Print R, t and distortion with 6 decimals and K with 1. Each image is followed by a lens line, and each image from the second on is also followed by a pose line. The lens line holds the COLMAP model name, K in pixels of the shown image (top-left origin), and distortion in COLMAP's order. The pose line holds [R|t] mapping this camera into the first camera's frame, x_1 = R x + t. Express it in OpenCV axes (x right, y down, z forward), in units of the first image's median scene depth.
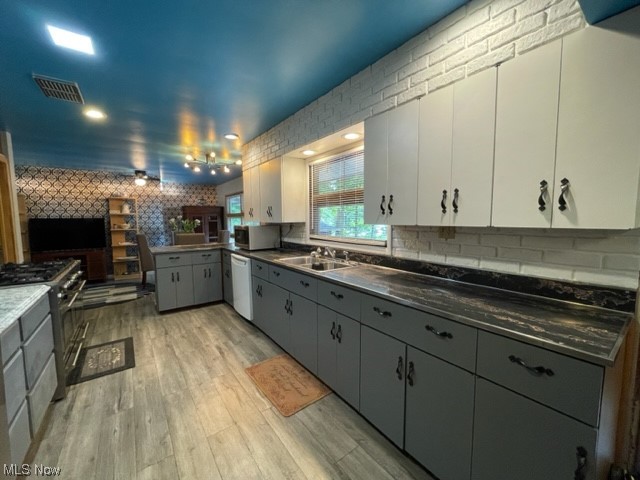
lens RADIAL K [[261.7, 0, 320.0], [0, 261.7, 240.0], [0, 0, 1]] dist [-0.001772, -0.000078]
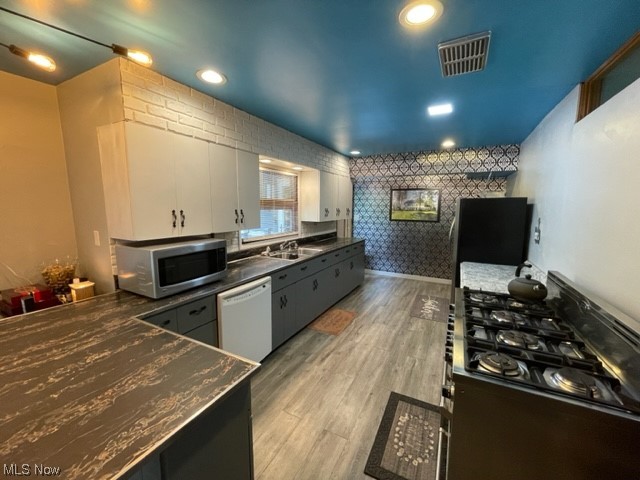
lens RADIAL K [[261.7, 0, 320.0], [0, 261.7, 240.0], [0, 0, 1]] dist [-0.001772, -0.000078]
pose [[-0.434460, -0.115588, 0.893243, -1.309662], [0.066587, 0.984895, 0.159835, -0.195289], [-0.898226, 0.128921, -0.420201, 1.490582]]
